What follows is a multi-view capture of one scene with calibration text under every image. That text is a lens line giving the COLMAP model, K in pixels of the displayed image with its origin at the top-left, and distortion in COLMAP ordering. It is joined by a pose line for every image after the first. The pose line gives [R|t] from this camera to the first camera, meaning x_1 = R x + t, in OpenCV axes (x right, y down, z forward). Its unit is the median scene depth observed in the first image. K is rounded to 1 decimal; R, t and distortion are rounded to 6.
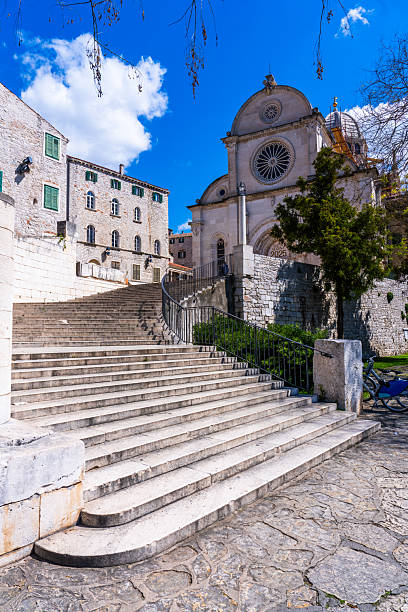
lens RADIAL K [[427.8, 0, 204.0], [0, 427.8, 306.0], [0, 0, 1]] dist [-0.001434, -0.000704]
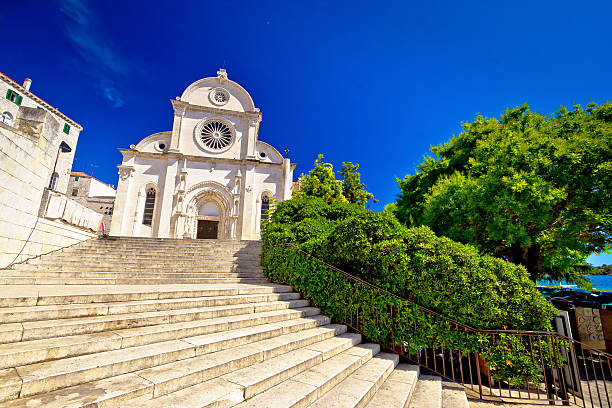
lens RADIAL K [[286.5, 0, 305.2], [0, 286.5, 196.4], [0, 0, 1]] dist [-0.000956, -0.000266]
pose [[0.720027, 0.194058, 0.666260, -0.152721], [-0.070407, 0.975578, -0.208062, -0.022441], [-0.690365, 0.102901, 0.716106, 0.266702]]
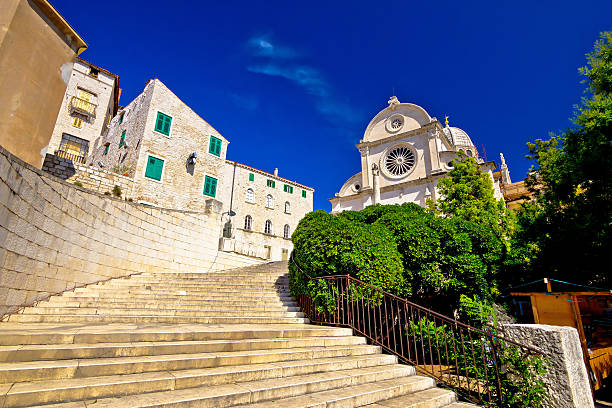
lens RADIAL K [[335.6, 0, 303.3], [0, 335.6, 191.5], [0, 0, 1]] dist [0.000157, -0.000044]
pose [[0.992799, -0.012175, -0.119170, 0.004782], [-0.021356, 0.960897, -0.276082, 0.007066], [0.117871, 0.276639, 0.953718, 0.099137]]
